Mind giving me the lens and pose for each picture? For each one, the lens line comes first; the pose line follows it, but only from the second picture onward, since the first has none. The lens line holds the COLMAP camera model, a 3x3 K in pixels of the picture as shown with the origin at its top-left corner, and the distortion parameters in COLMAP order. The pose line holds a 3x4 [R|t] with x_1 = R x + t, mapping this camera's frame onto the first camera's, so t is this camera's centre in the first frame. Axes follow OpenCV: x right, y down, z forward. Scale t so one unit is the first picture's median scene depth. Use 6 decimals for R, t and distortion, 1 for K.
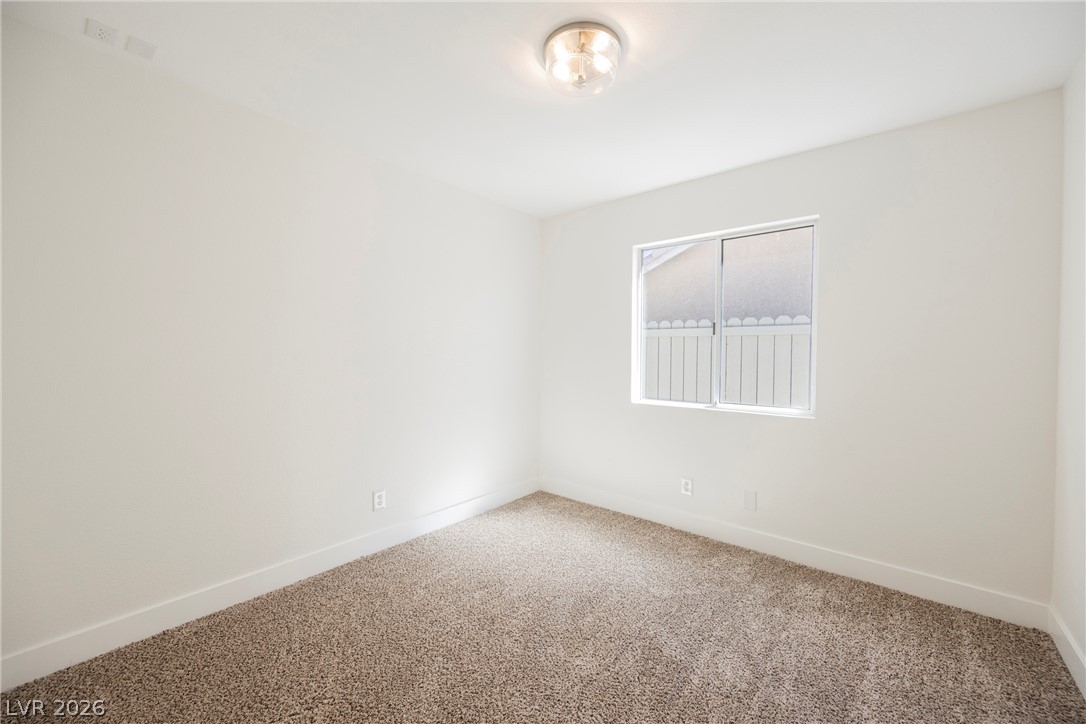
lens RADIAL K [[426.4, 0, 543.0], [0, 426.4, 362.0], [0, 0, 1]] dist [-0.000475, -0.000041]
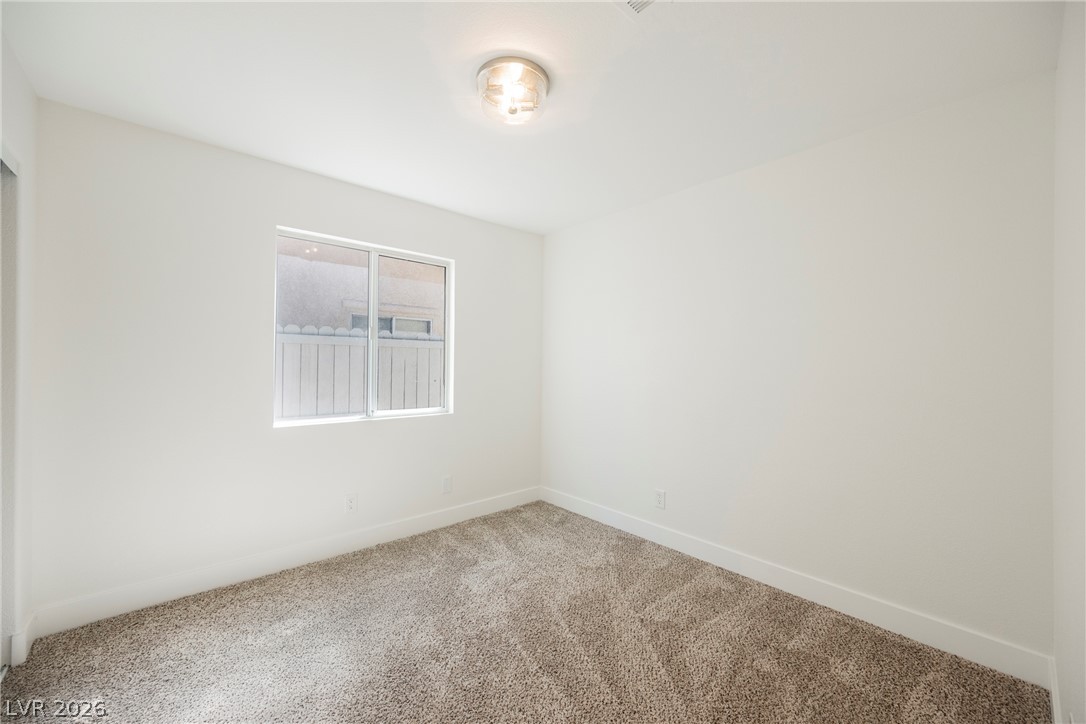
lens RADIAL K [[426.4, 0, 543.0], [0, 426.4, 362.0], [0, 0, 1]] dist [-0.000475, -0.000041]
pose [[0.167703, 0.000542, 0.985837, -0.518000], [0.014411, 0.999892, -0.003001, -0.013312], [-0.985732, 0.014710, 0.167677, 0.405385]]
